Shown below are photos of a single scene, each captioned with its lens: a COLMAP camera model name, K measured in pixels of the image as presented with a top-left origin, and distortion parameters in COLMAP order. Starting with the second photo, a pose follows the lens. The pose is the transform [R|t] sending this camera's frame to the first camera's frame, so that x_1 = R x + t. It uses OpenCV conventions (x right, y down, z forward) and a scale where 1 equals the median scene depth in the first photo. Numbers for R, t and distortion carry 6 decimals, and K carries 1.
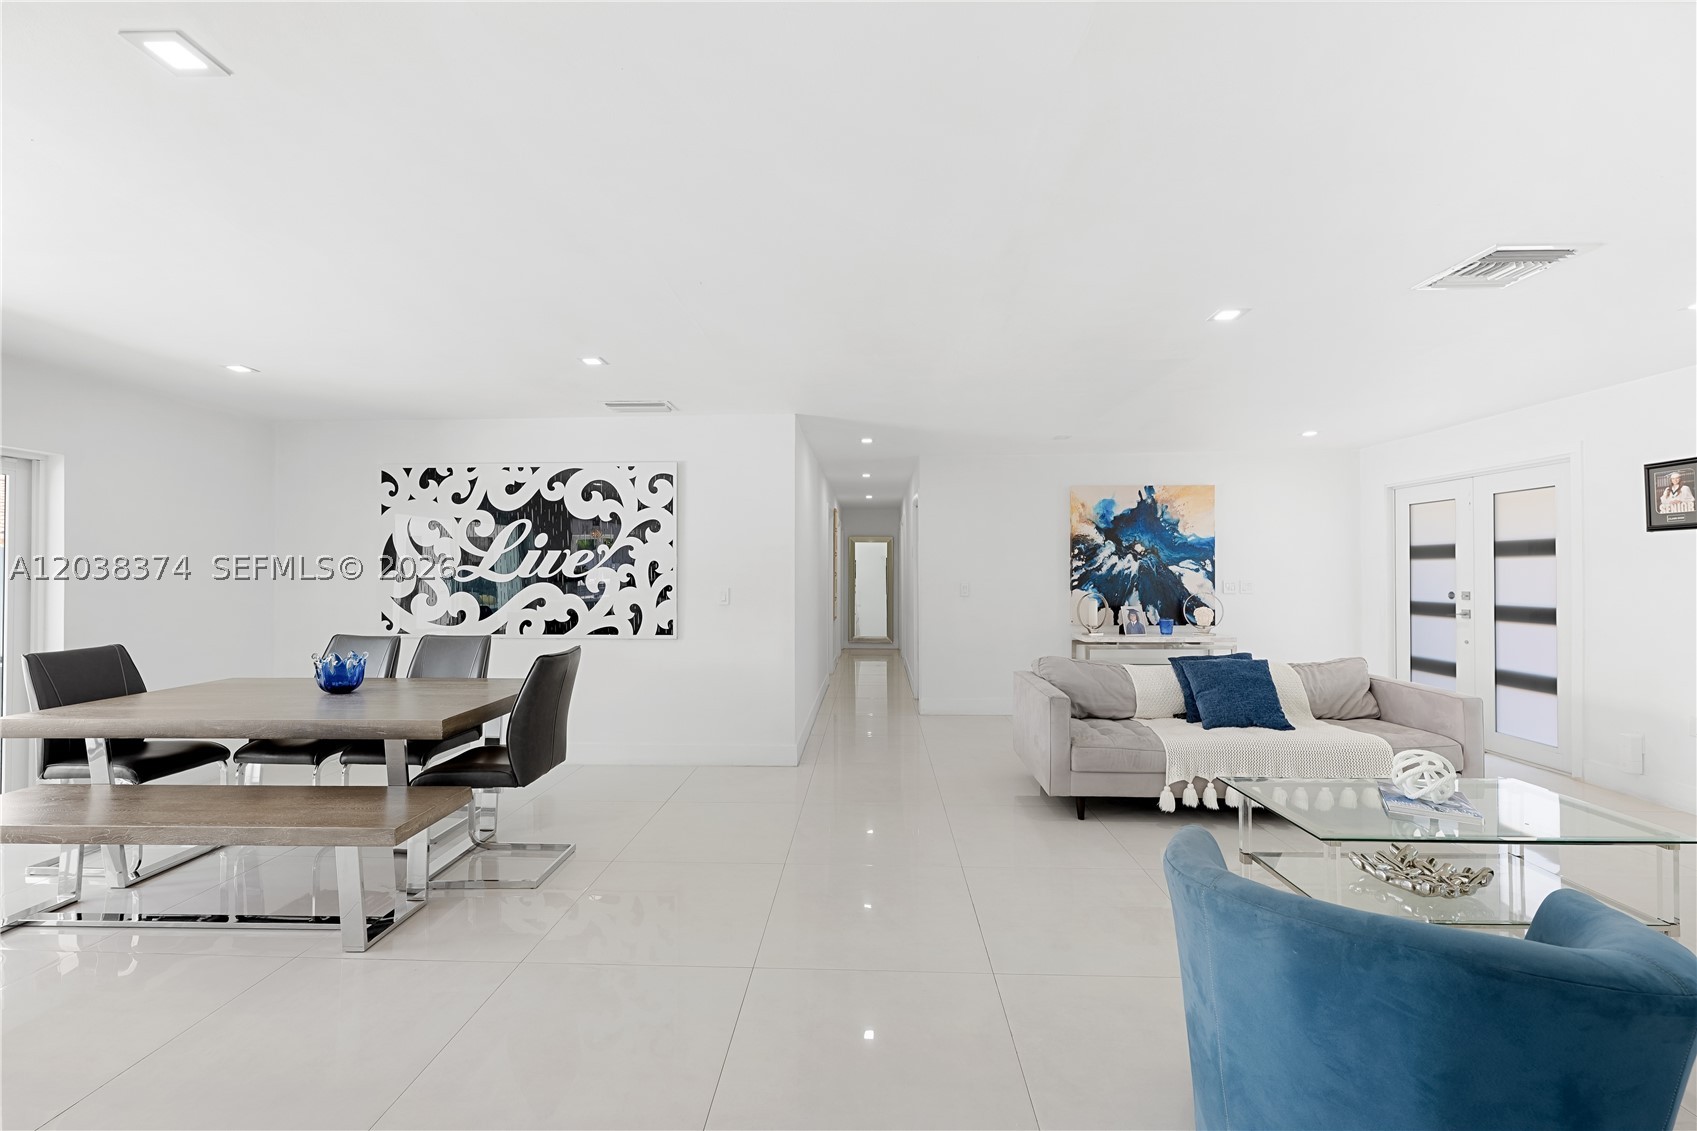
lens RADIAL K [[668.7, 0, 844.3], [0, 668.7, 567.4], [0, 0, 1]] dist [-0.001166, 0.000369]
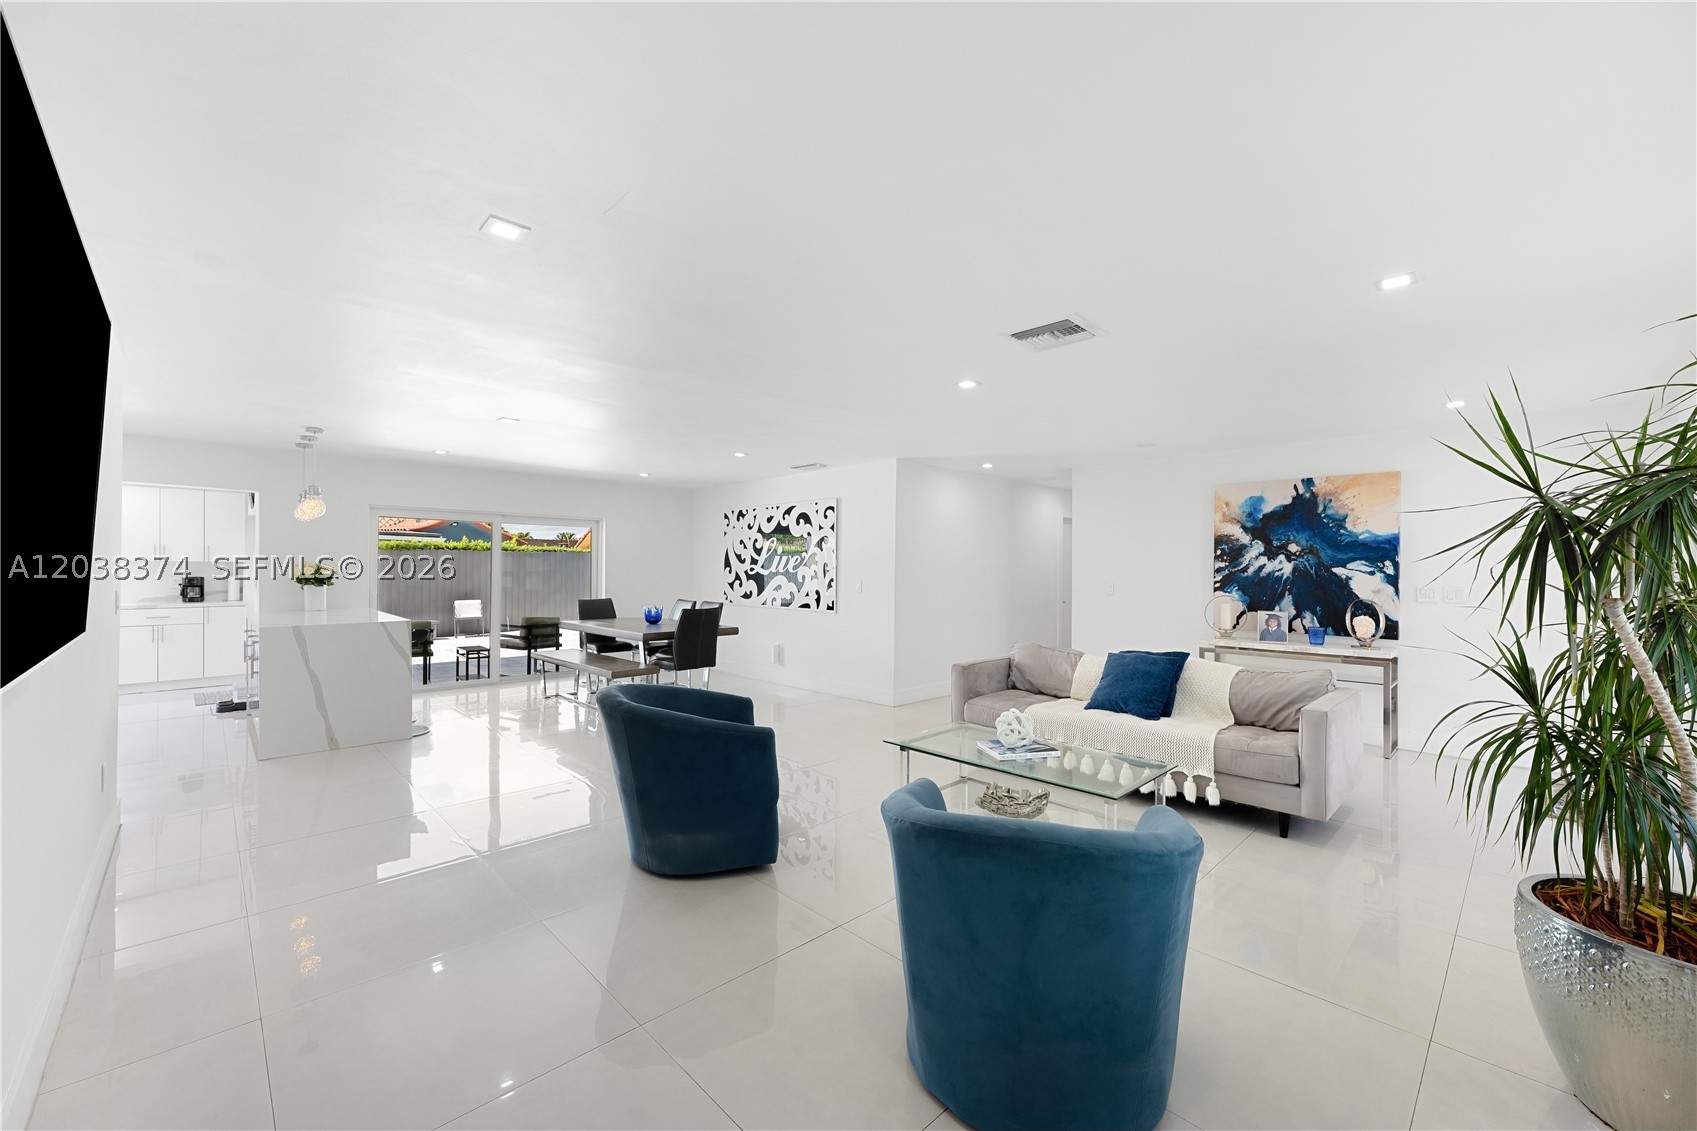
lens RADIAL K [[668.7, 0, 843.8], [0, 668.7, 567.8], [0, 0, 1]] dist [-0.001166, 0.000369]
pose [[0.725162, 0.006619, -0.688546, 0.808592], [-0.003827, 0.999977, 0.005583, -0.005946], [0.688567, -0.001413, 0.725171, -0.100688]]
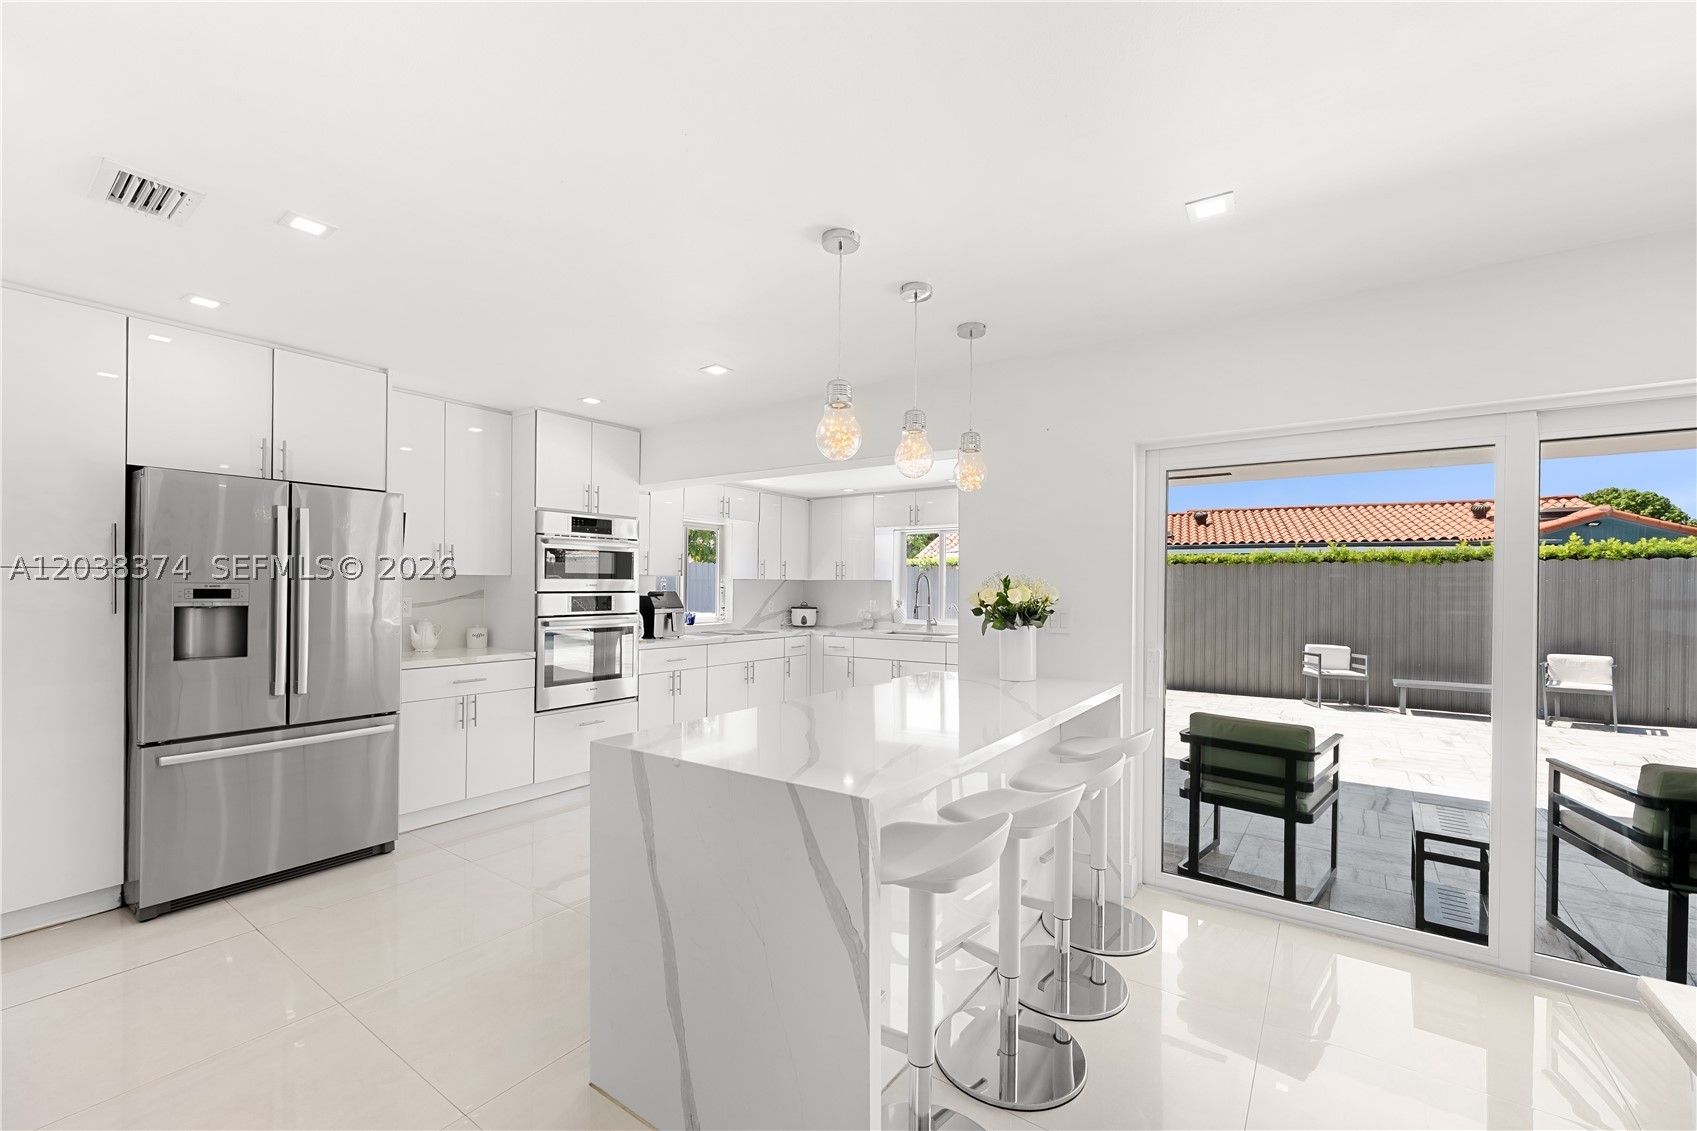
lens RADIAL K [[691.9, 0, 850.9], [0, 691.9, 585.4], [0, 0, 1]] dist [-0.002136, 0.000310]
pose [[-0.537443, -0.001840, -0.843298, -0.230649], [0.001117, 0.999995, -0.002894, 0.003569], [0.843299, -0.002498, -0.537439, 0.356008]]
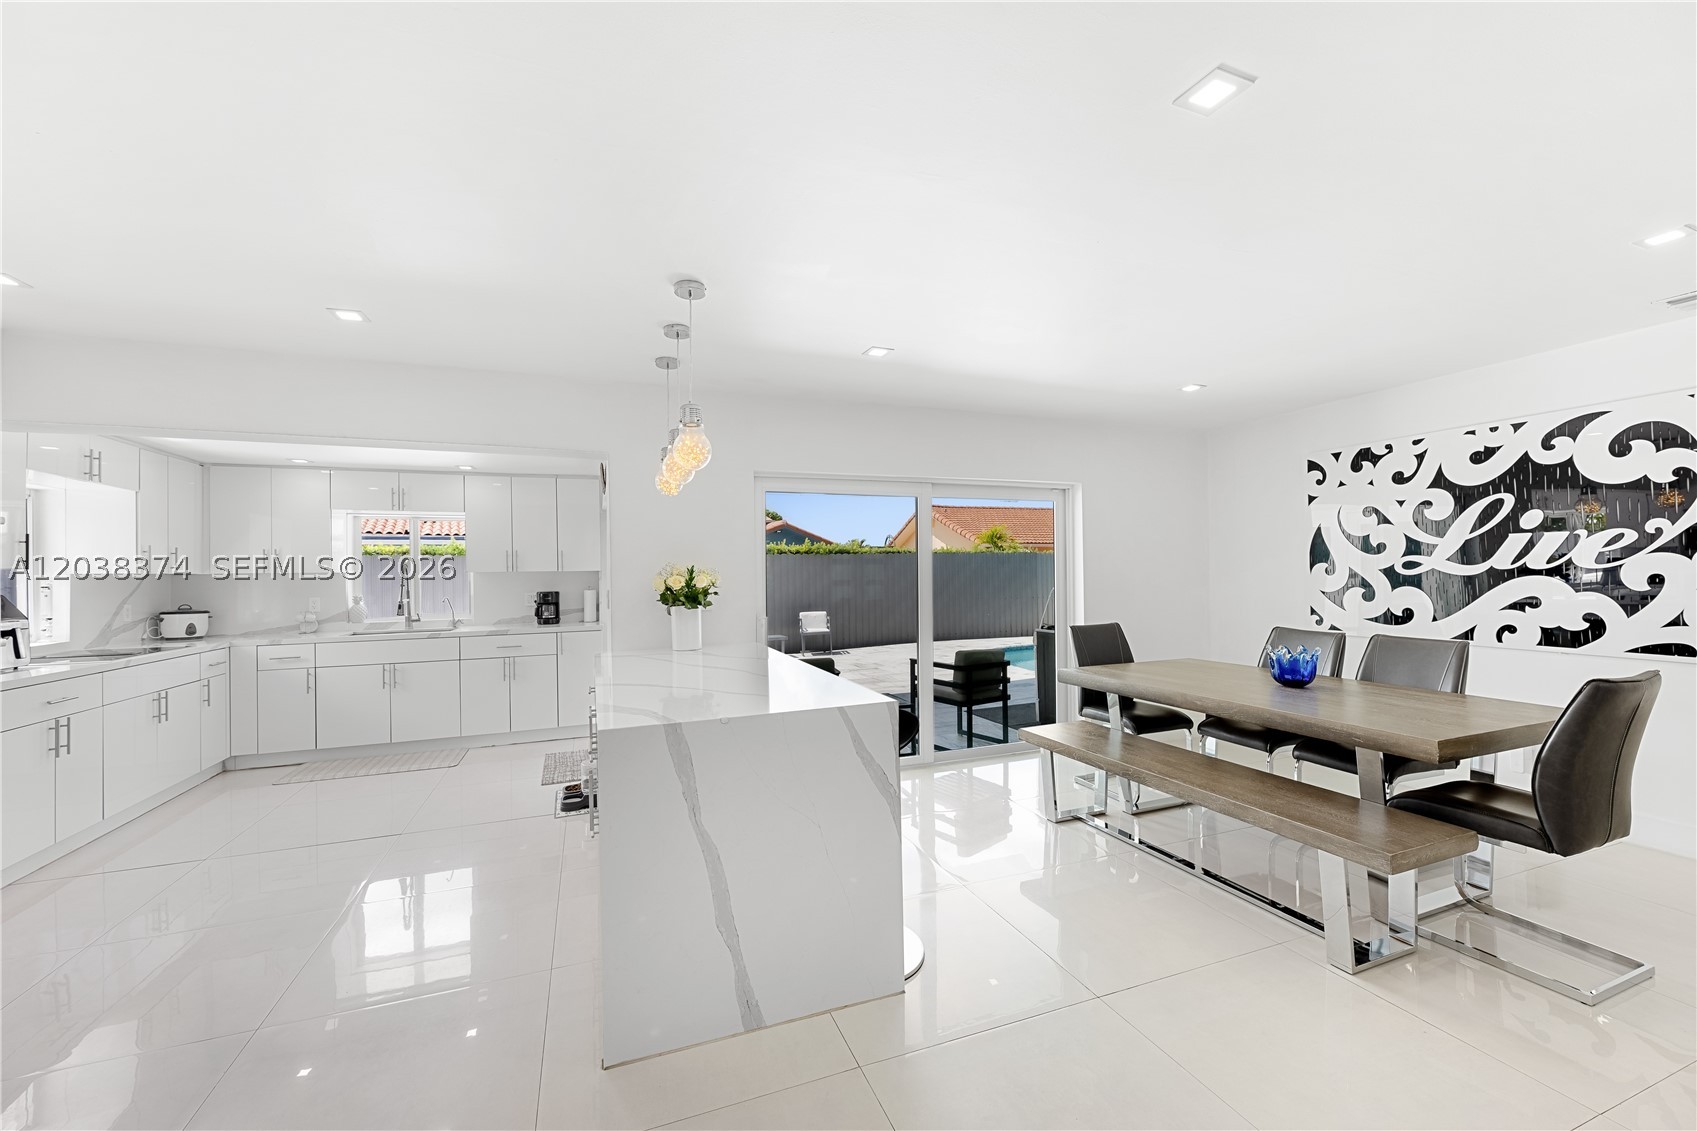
lens RADIAL K [[668.7, 0, 842.8], [0, 668.7, 568.0], [0, 0, 1]] dist [-0.001166, 0.000369]
pose [[0.395509, -0.009515, -0.918413, -0.072918], [0.019418, 0.999809, -0.001996, 0.000669], [0.918257, -0.017045, 0.395619, -0.001494]]
